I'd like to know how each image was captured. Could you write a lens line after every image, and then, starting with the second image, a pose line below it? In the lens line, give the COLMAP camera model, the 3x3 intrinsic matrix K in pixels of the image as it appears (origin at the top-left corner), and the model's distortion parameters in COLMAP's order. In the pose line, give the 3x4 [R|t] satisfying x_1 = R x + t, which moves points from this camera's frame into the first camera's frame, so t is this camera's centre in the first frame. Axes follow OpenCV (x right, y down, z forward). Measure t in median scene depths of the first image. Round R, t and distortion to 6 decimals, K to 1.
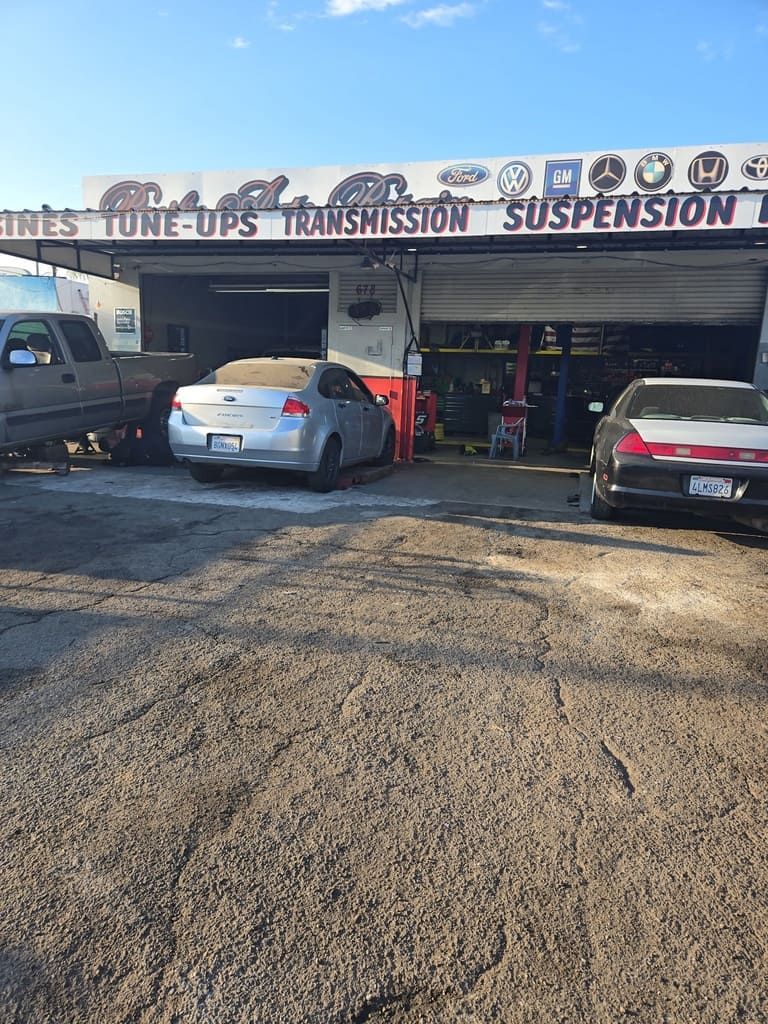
lens RADIAL K [[713.1, 0, 381.3], [0, 713.1, 497.7], [0, 0, 1]] dist [0.051960, -0.068653]
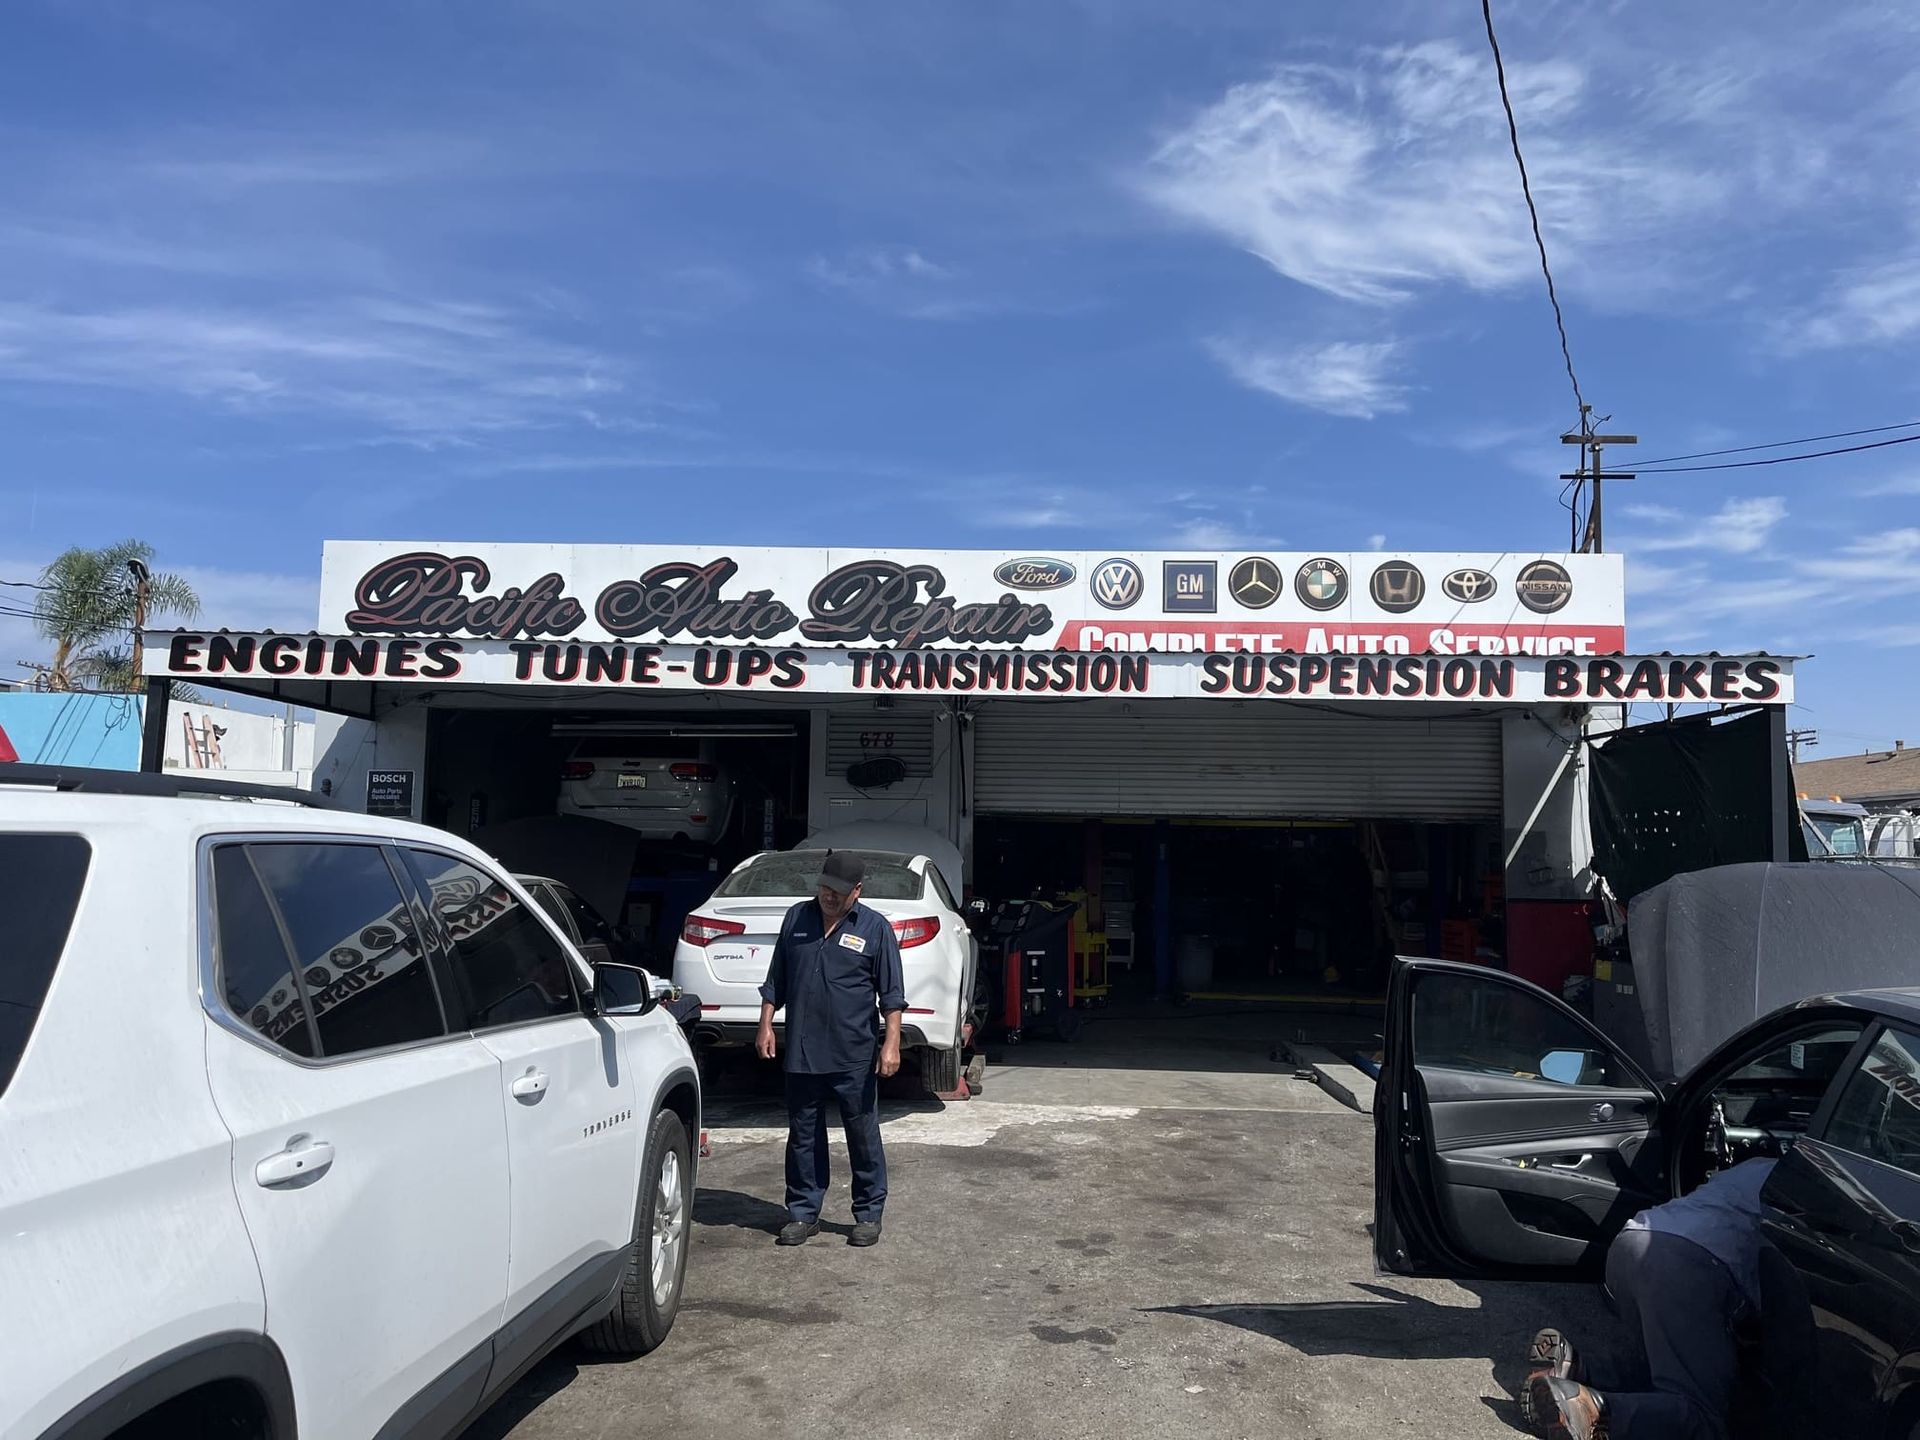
lens RADIAL K [[1499.4, 0, 916.9], [0, 1499.4, 612.6], [0, 0, 1]] dist [0.065027, -0.105928]
pose [[0.968381, 0.005265, 0.249420, -0.406675], [0.068939, 0.955200, -0.287819, -0.036580], [-0.239761, 0.295913, 0.924635, -0.275218]]
